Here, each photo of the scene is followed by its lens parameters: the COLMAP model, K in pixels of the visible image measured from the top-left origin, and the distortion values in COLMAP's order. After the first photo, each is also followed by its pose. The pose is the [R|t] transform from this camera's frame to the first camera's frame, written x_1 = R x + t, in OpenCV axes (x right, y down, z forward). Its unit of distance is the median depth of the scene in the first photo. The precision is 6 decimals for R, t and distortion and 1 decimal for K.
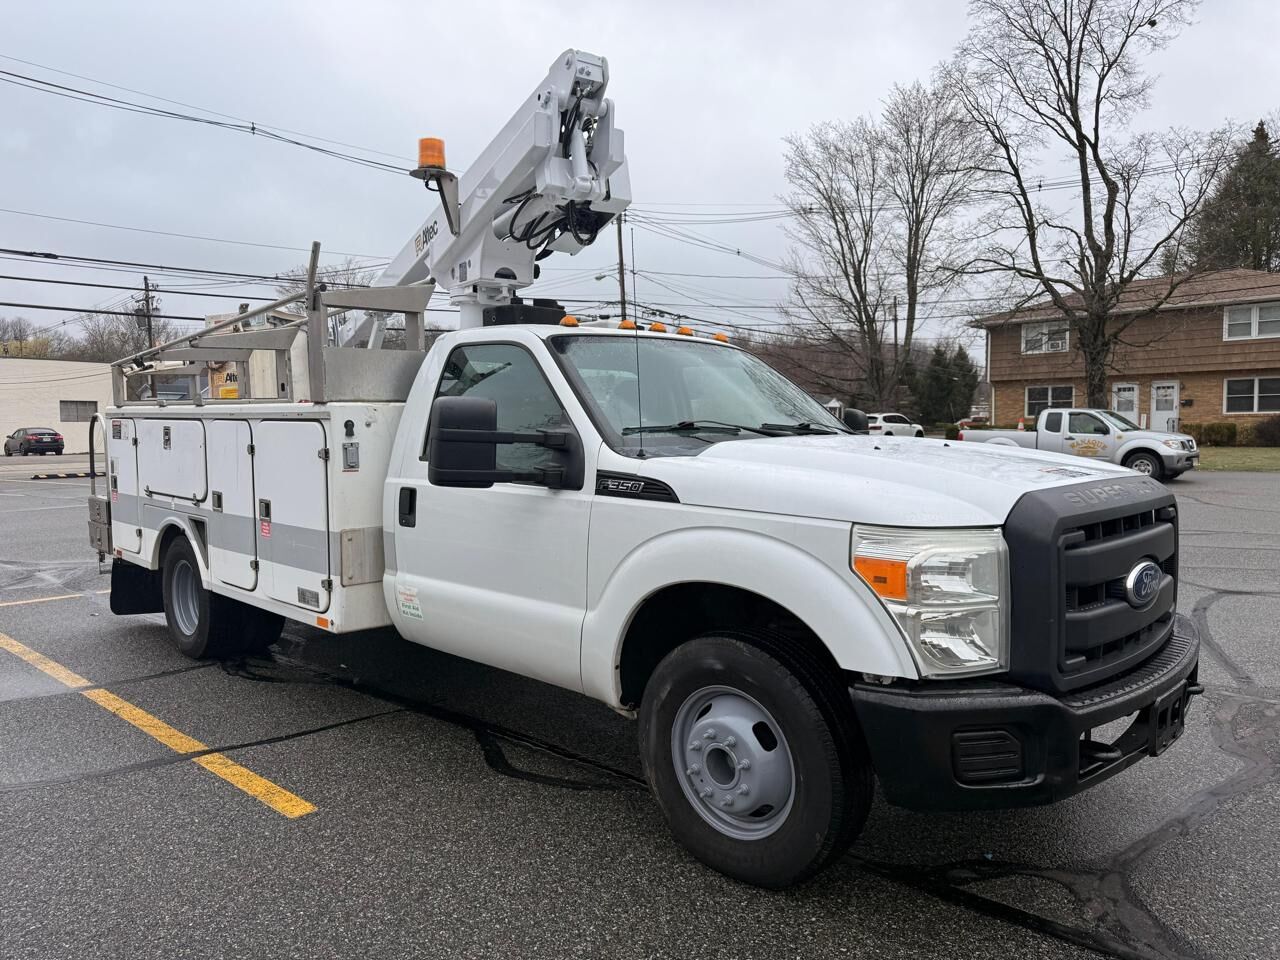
lens RADIAL K [[896.8, 0, 644.6], [0, 896.8, 502.7], [0, 0, 1]] dist [0.003800, 0.000447]
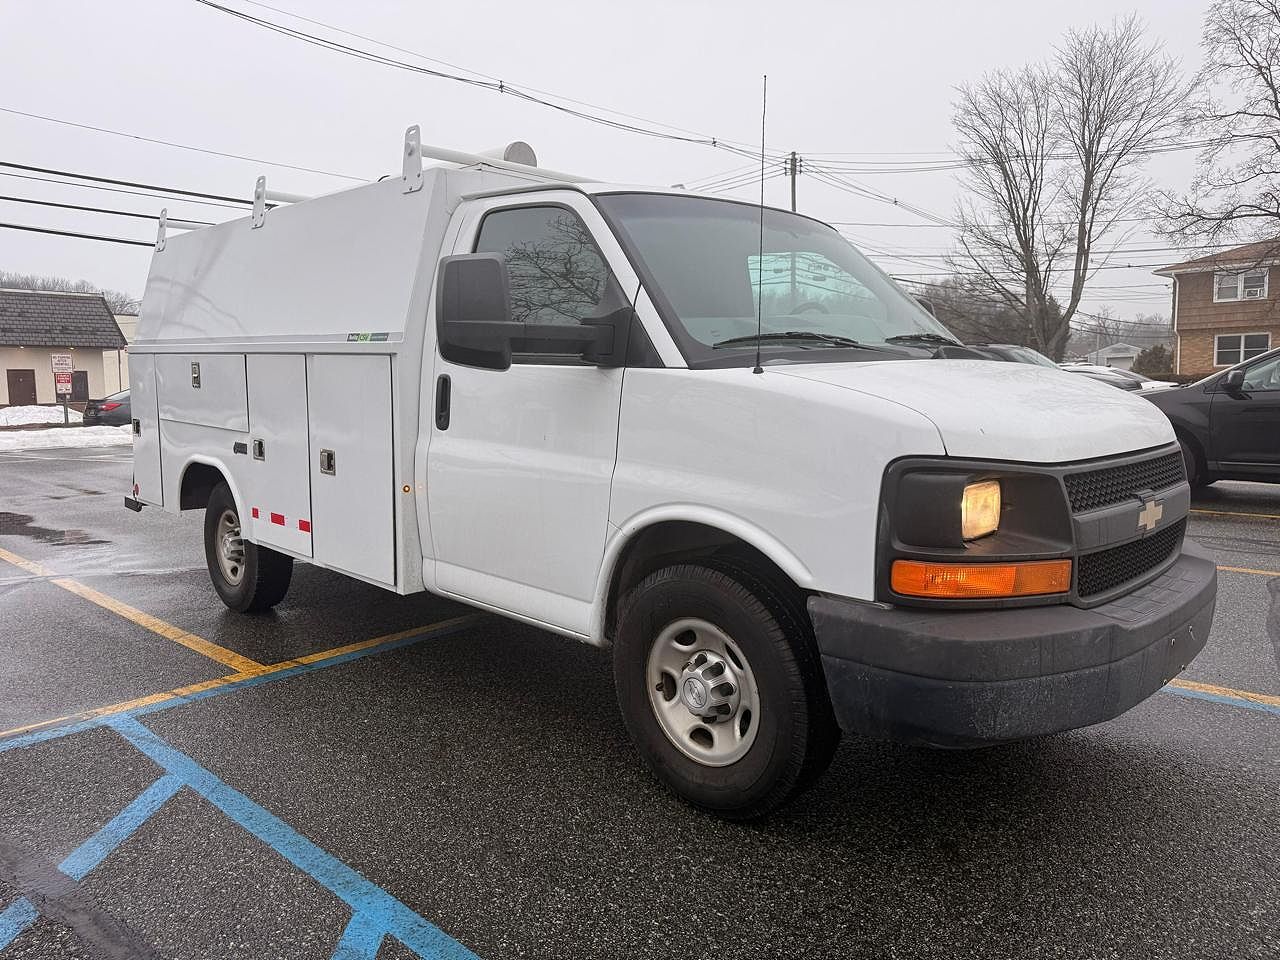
lens RADIAL K [[922.7, 0, 631.3], [0, 922.7, 466.0], [0, 0, 1]] dist [-0.005270, -0.000139]
pose [[0.999958, -0.009054, 0.001471, -0.220189], [0.009053, 0.999959, 0.000863, 0.007957], [-0.001479, -0.000849, 0.999999, -0.012349]]
